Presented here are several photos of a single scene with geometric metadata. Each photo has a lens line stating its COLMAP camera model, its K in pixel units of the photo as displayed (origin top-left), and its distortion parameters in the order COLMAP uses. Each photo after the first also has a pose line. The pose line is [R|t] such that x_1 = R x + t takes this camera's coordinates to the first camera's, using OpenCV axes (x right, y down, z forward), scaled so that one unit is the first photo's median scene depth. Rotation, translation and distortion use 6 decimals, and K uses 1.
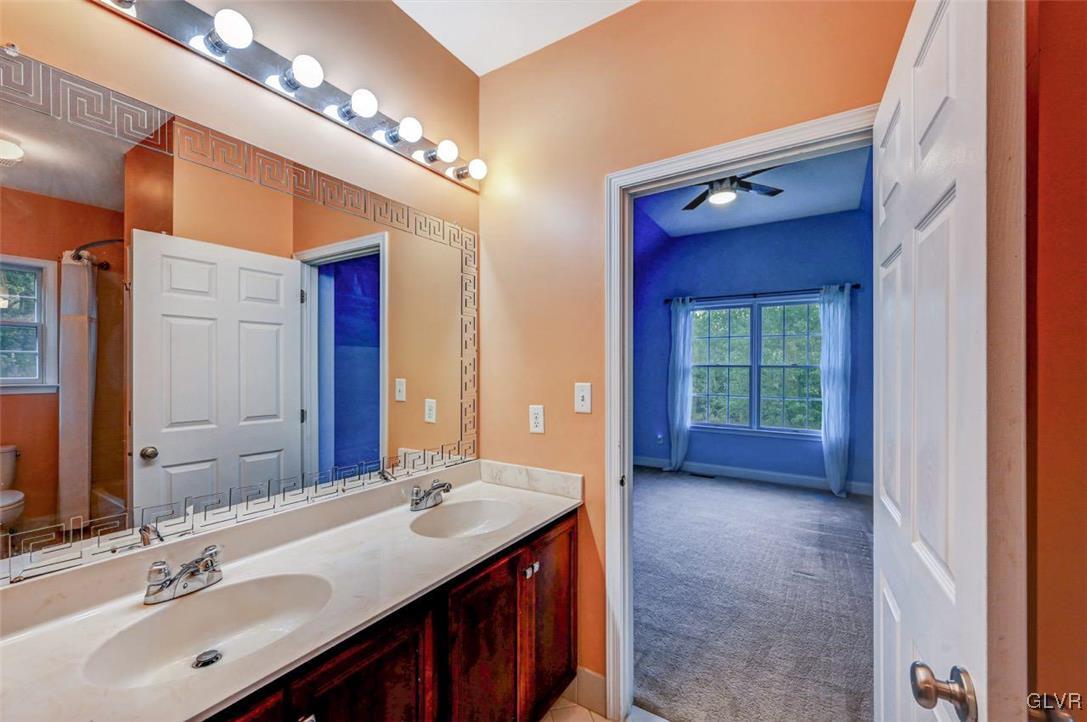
lens RADIAL K [[431.4, 0, 550.7], [0, 431.4, 361.2], [0, 0, 1]] dist [0.004304, 0.000257]
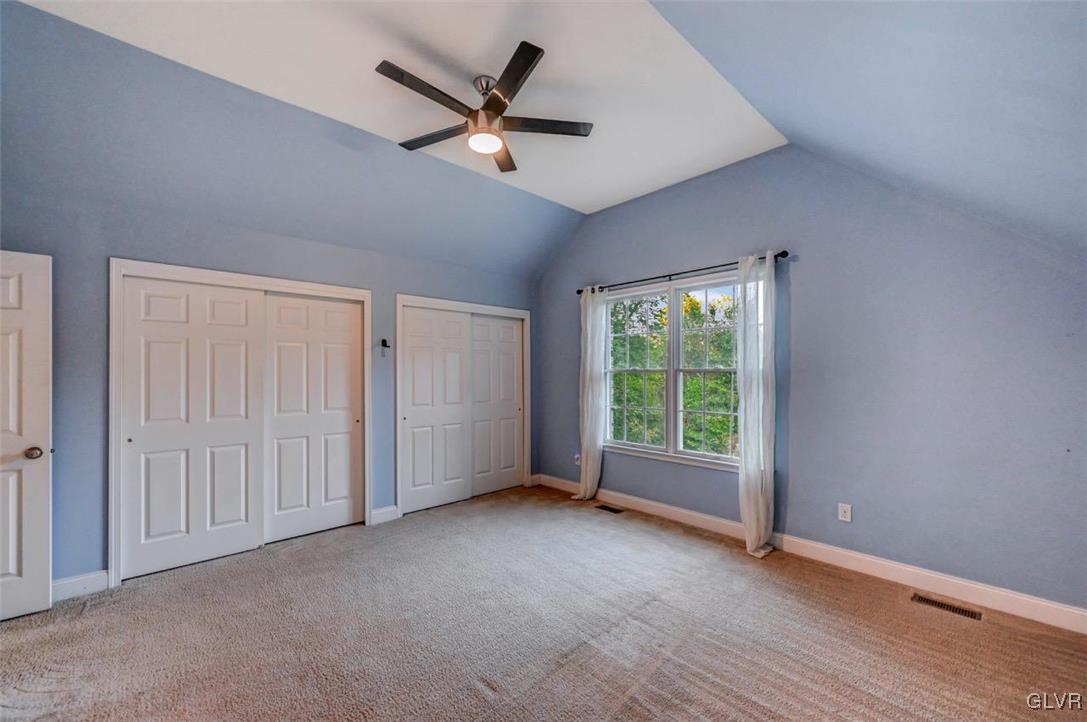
lens RADIAL K [[431.4, 0, 550.7], [0, 431.4, 361.2], [0, 0, 1]] dist [0.004304, 0.000257]
pose [[0.970025, -0.013622, -0.242622, 0.487648], [0.009598, 0.999796, -0.017762, 0.008191], [0.242814, 0.014901, 0.969958, 0.220594]]
